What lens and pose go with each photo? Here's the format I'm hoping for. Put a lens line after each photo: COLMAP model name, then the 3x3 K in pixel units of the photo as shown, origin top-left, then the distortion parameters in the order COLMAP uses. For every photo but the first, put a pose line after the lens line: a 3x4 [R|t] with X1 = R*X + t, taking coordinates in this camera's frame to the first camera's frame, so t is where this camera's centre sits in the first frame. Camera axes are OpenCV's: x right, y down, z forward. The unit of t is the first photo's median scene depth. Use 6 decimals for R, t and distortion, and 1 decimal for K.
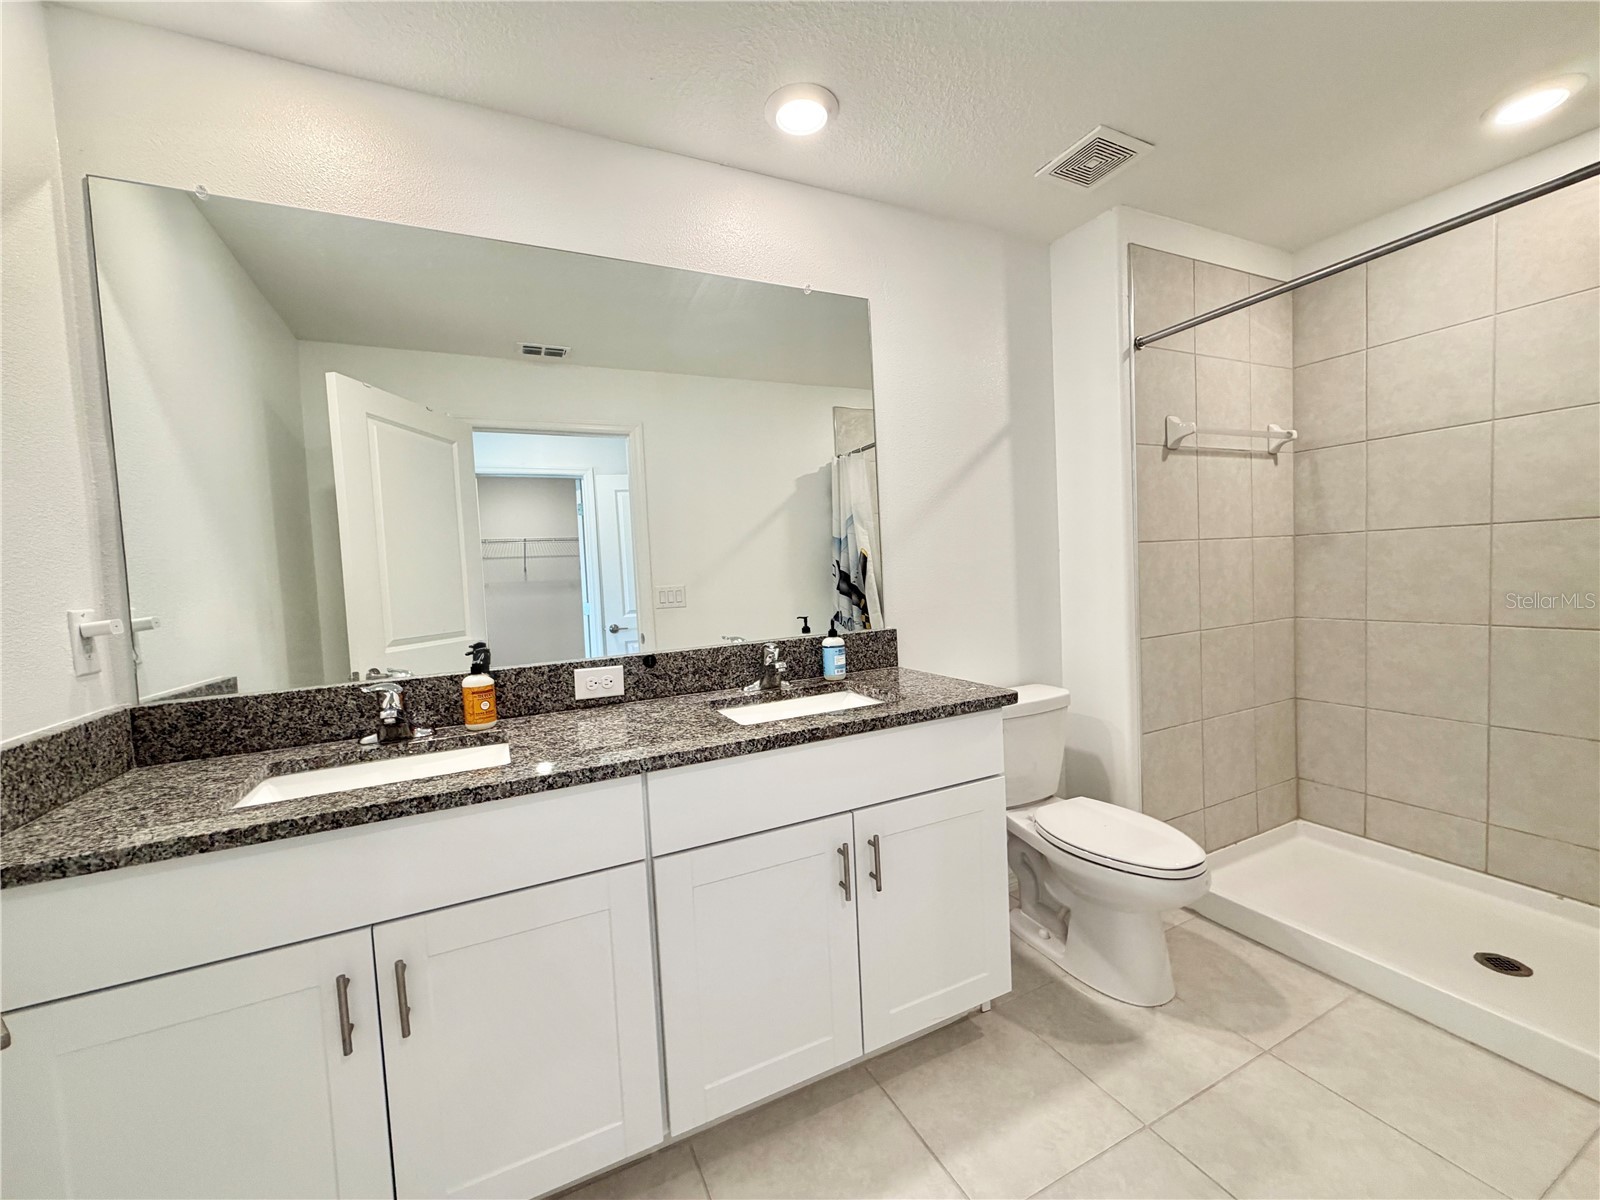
lens RADIAL K [[641.2, 0, 800.8], [0, 641.2, 603.1], [0, 0, 1]] dist [0.002100, -0.000268]
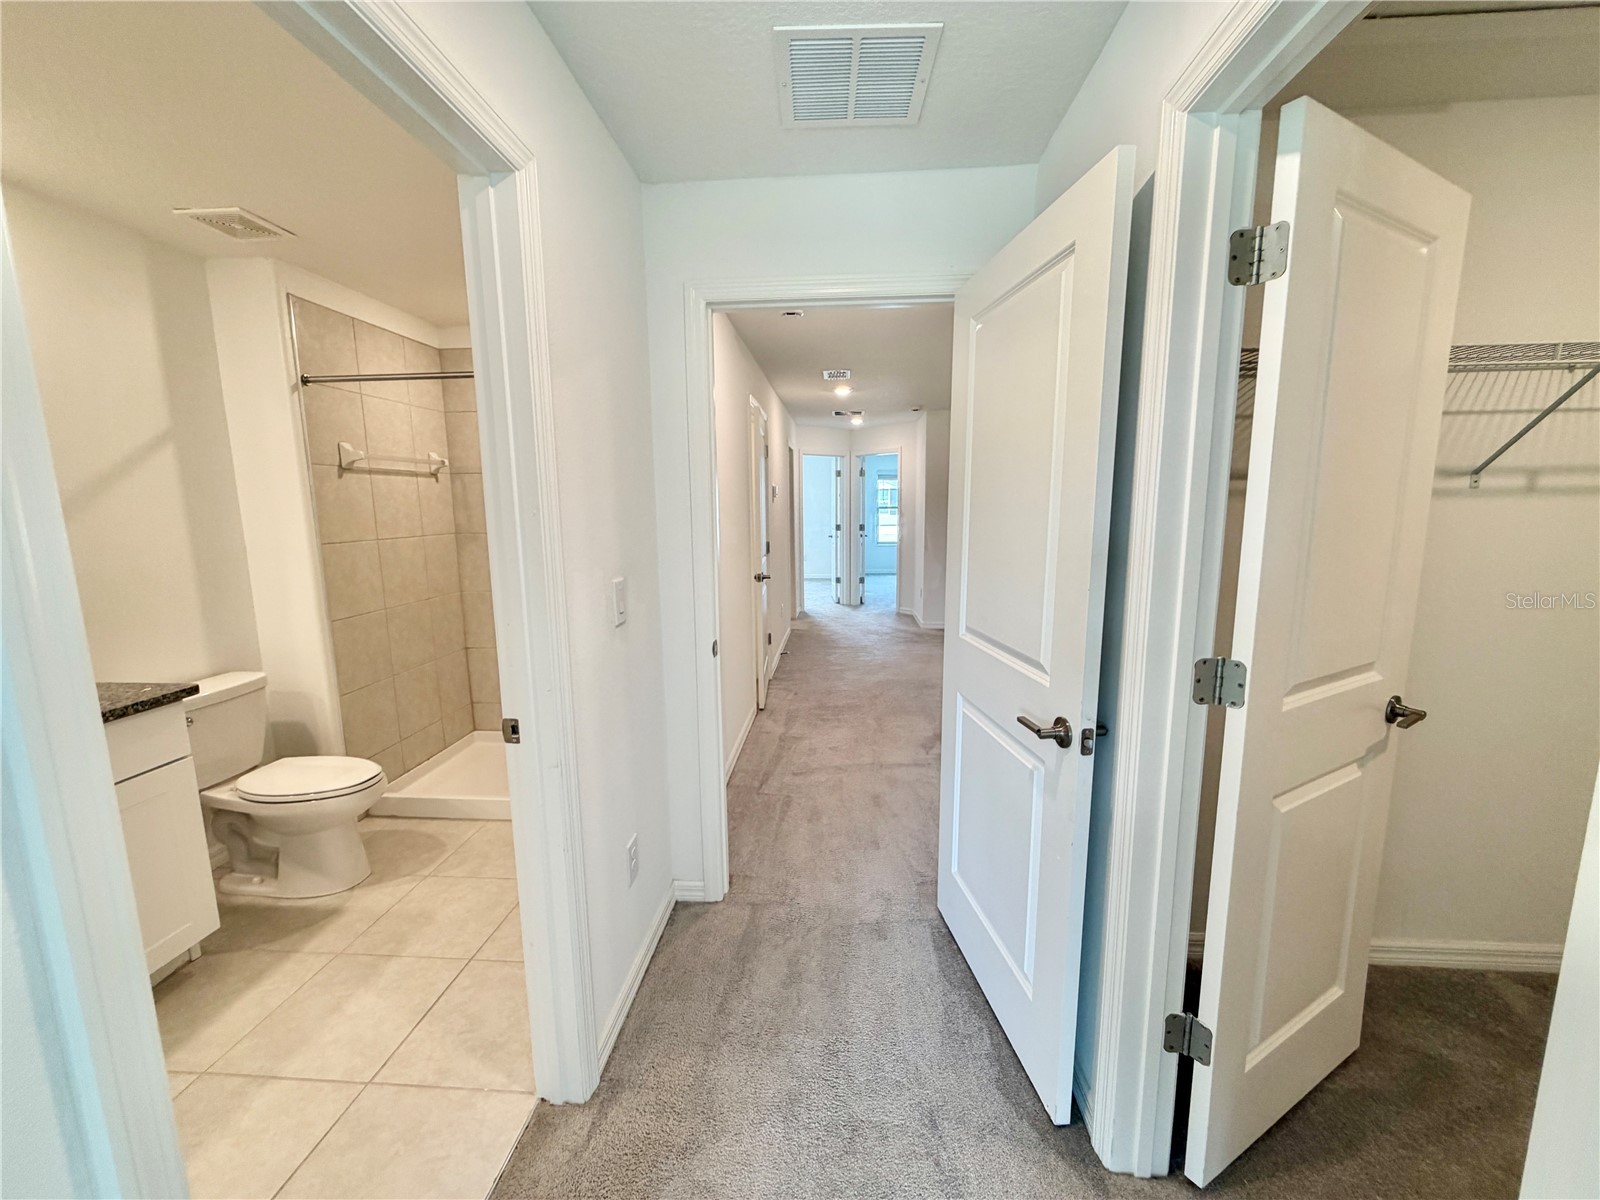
lens RADIAL K [[641.2, 0, 800.8], [0, 641.2, 603.1], [0, 0, 1]] dist [0.002100, -0.000268]
pose [[0.501000, -0.089281, 0.860830, -0.088779], [0.031001, 0.995878, 0.085245, -0.060651], [-0.864892, -0.016021, 0.501703, -0.433860]]
